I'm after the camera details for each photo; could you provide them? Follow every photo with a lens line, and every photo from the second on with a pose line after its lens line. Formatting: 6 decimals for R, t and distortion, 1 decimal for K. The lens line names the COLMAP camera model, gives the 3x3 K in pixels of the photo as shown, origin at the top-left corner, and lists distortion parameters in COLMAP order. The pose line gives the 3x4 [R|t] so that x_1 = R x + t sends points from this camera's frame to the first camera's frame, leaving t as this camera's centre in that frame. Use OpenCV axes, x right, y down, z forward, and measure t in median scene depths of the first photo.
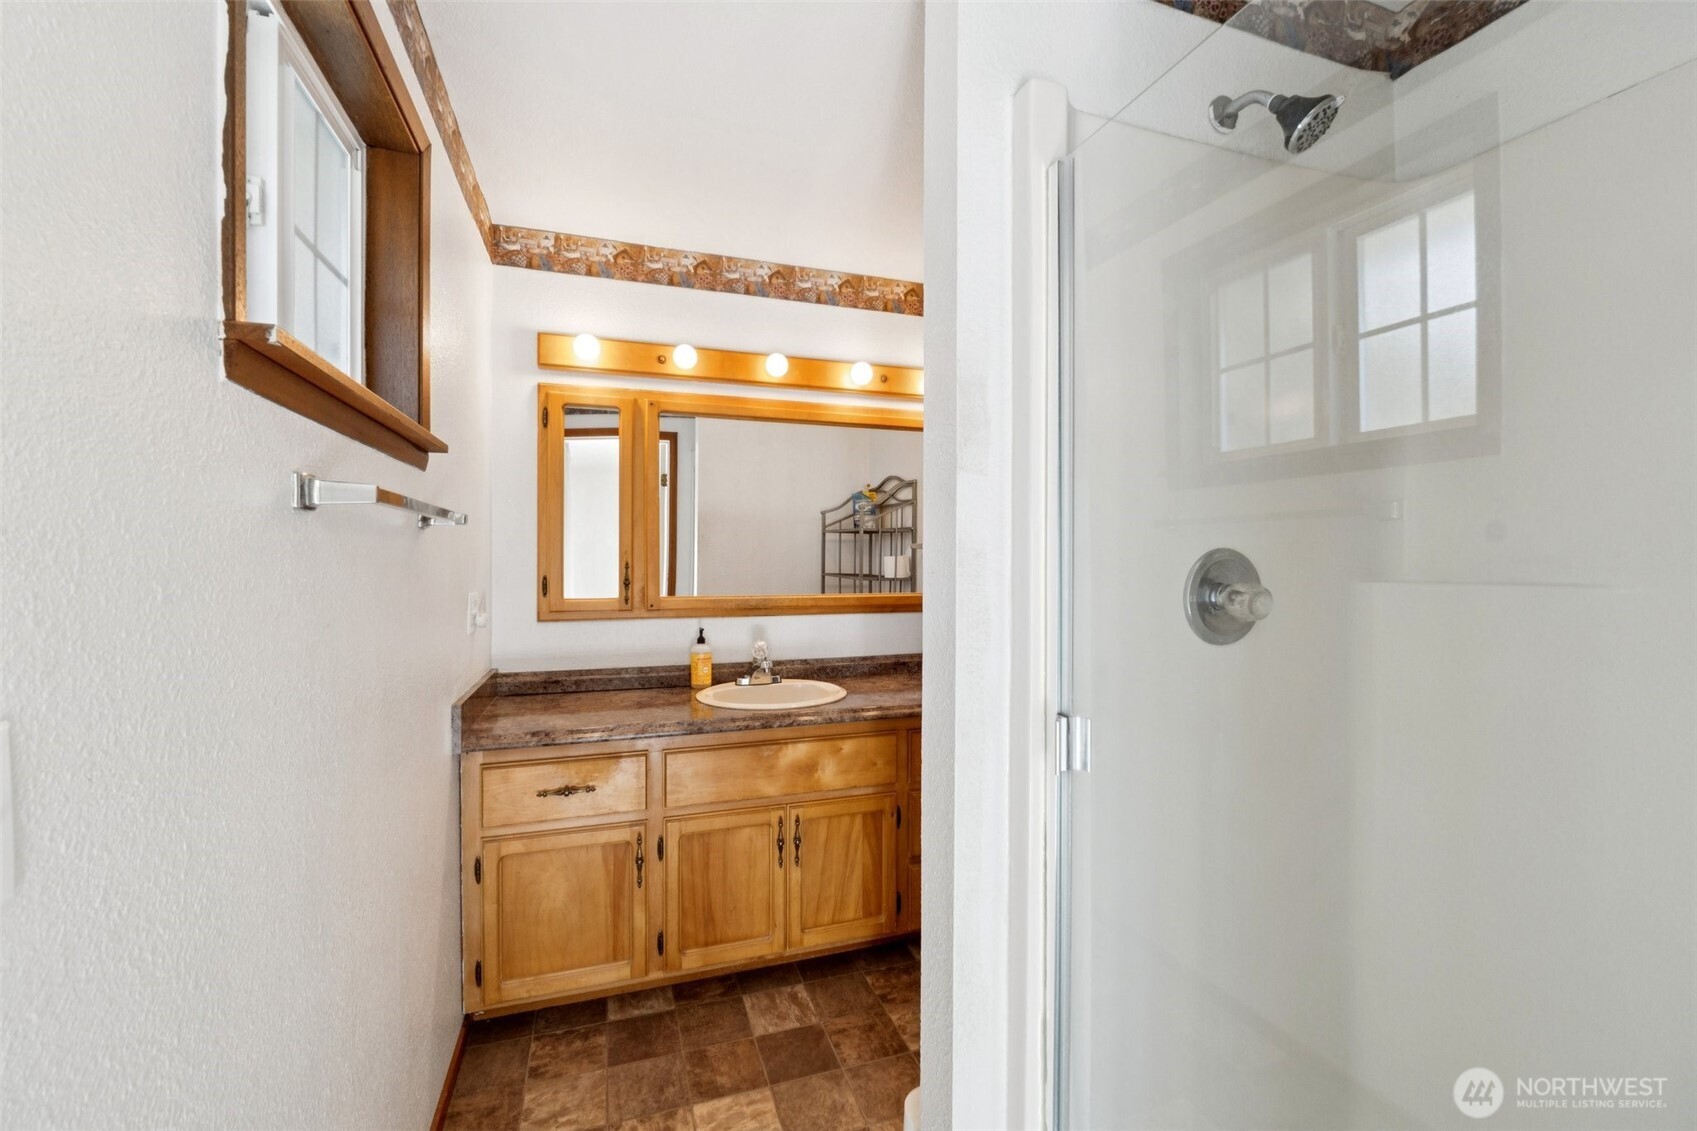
lens RADIAL K [[700.3, 0, 847.3], [0, 700.3, 579.1], [0, 0, 1]] dist [-0.000540, -0.000116]
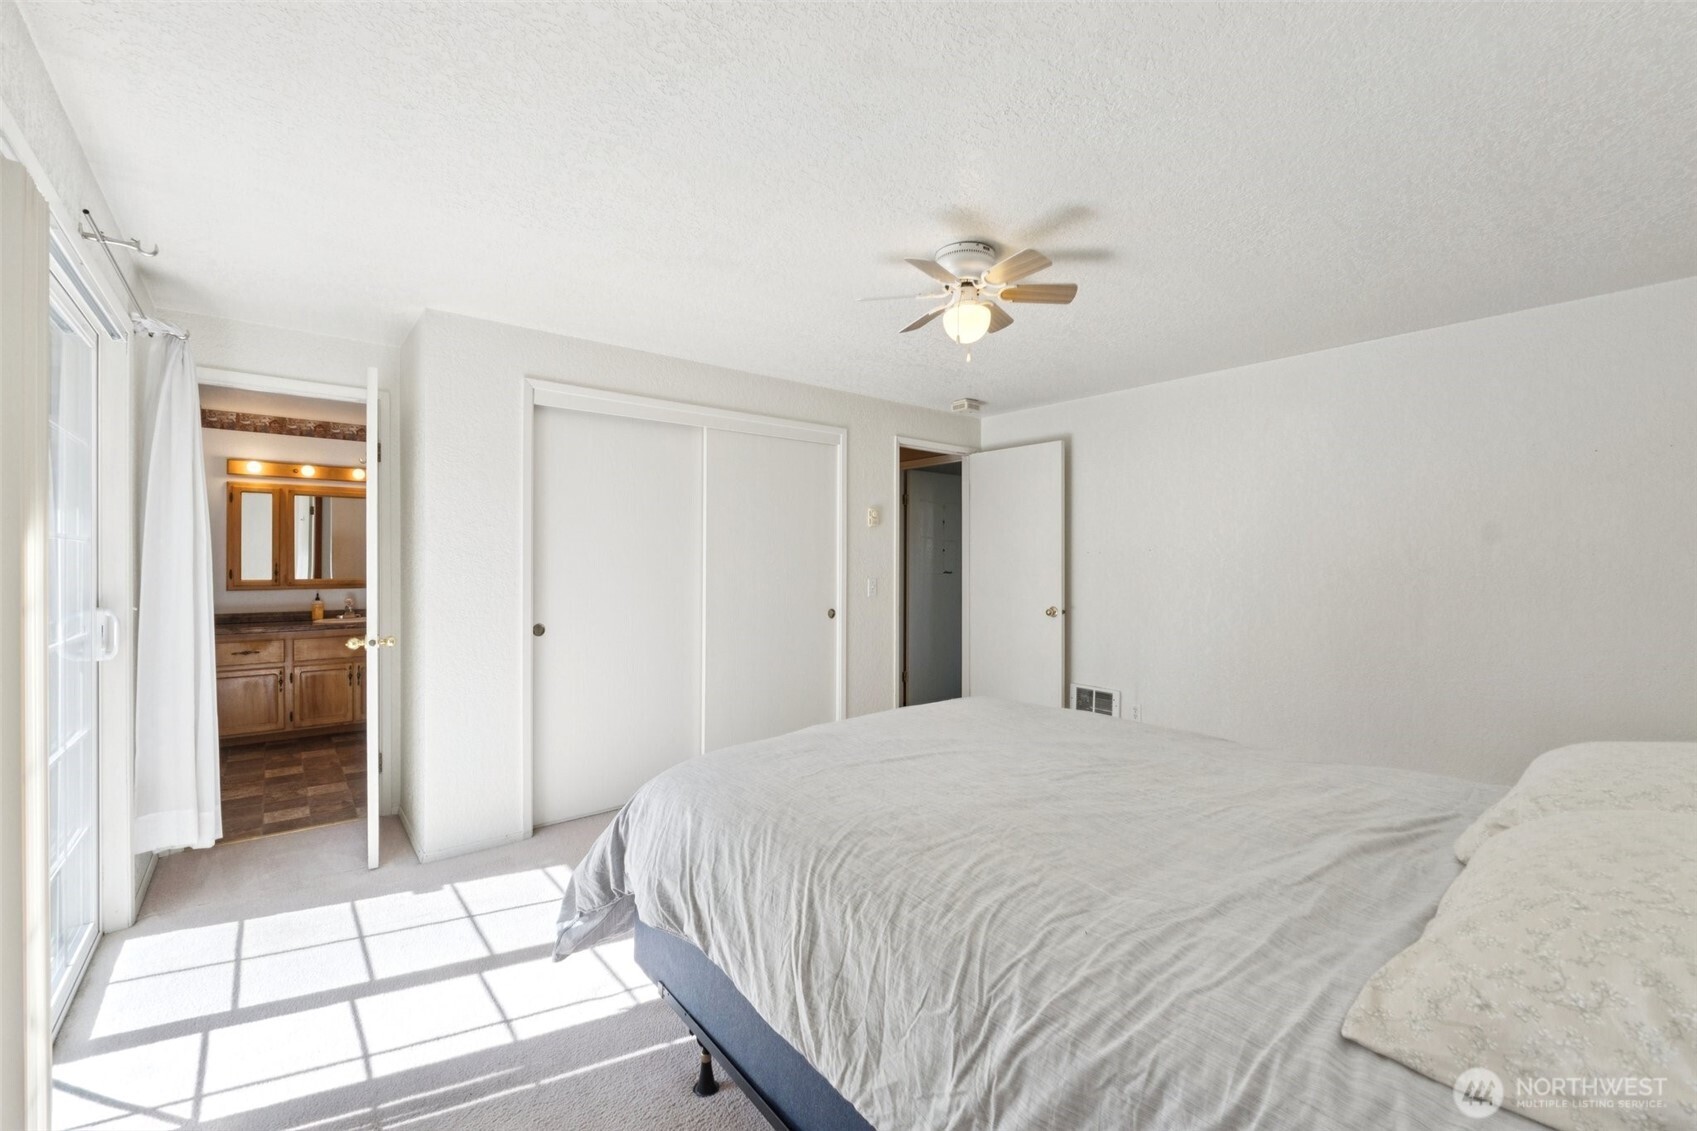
lens RADIAL K [[710.3, 0, 848.5], [0, 710.3, 565.5], [0, 0, 1]] dist [-0.004467, -0.000638]
pose [[0.936732, -0.007883, 0.349957, 0.572904], [0.015467, 0.999702, -0.018881, 0.051725], [-0.349704, 0.023099, 0.936575, -1.660267]]
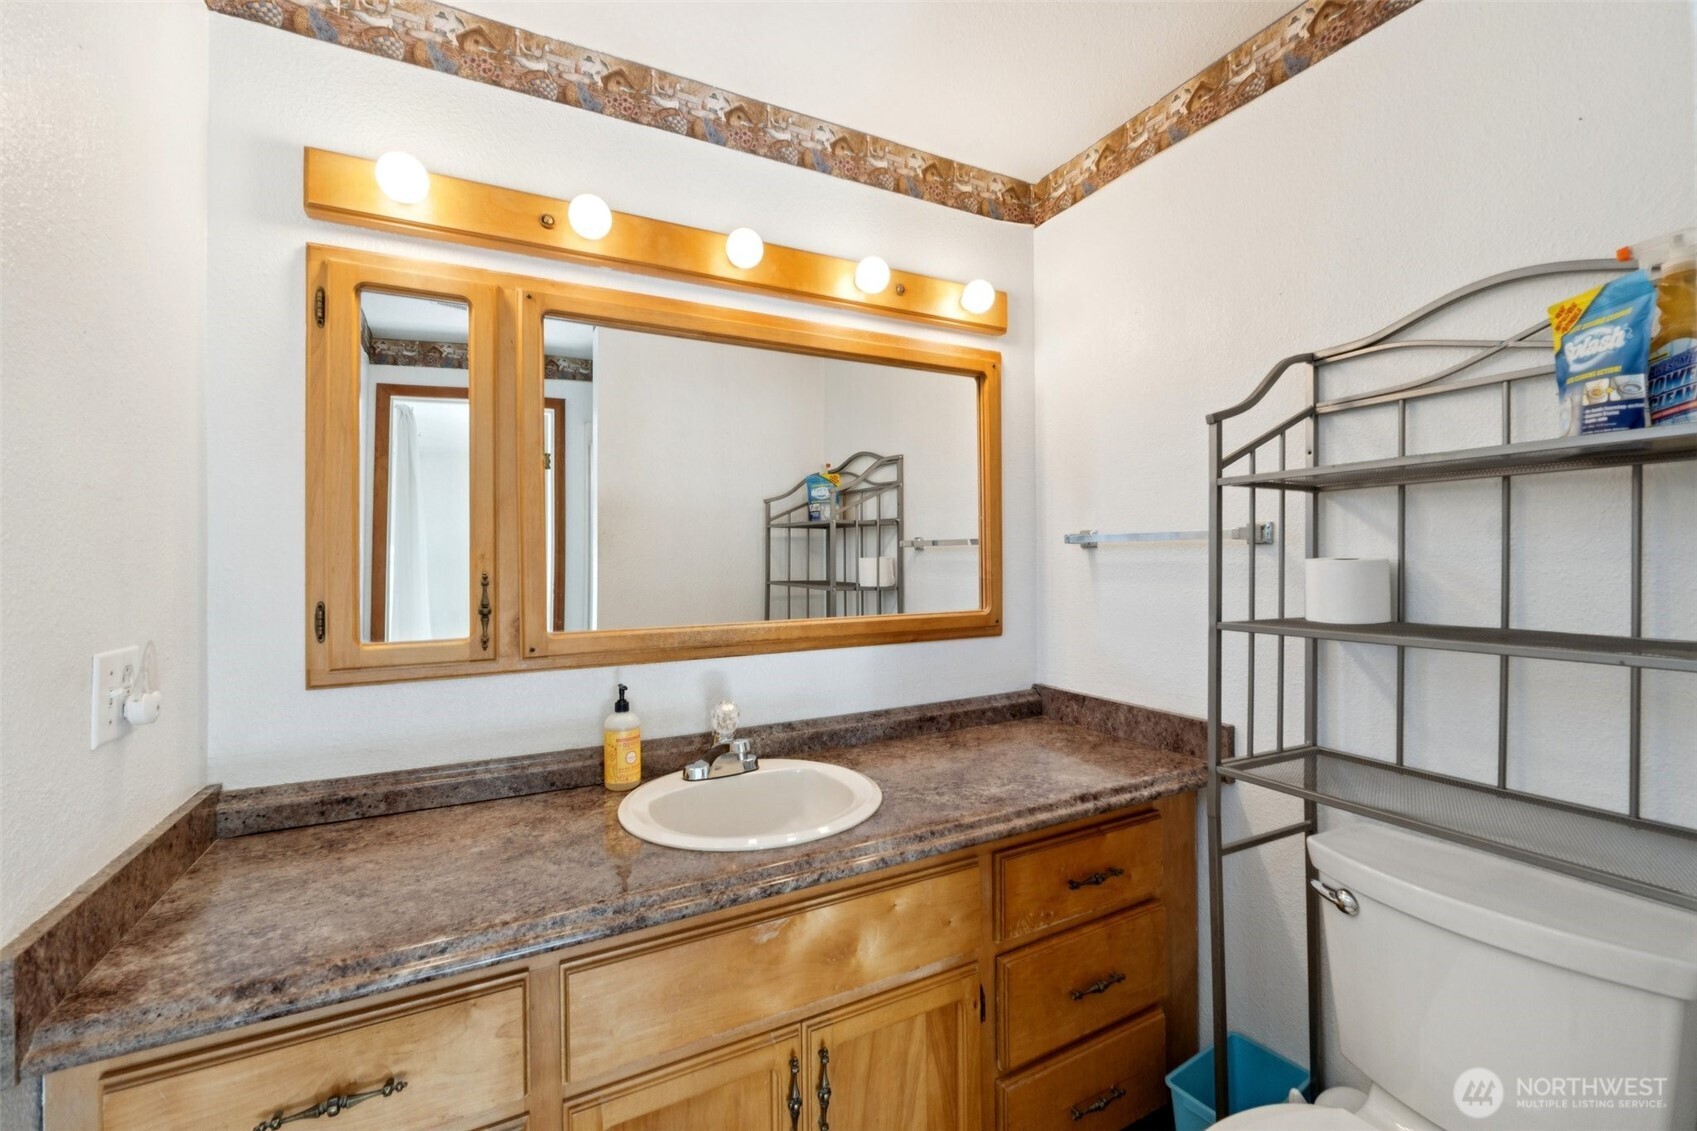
lens RADIAL K [[710.3, 0, 848.5], [0, 710.3, 565.5], [0, 0, 1]] dist [-0.004467, -0.000638]
pose [[0.988742, -0.013269, 0.149044, -0.109464], [0.016315, 0.999682, -0.019233, -0.015135], [-0.148741, 0.021448, 0.988644, 0.386967]]
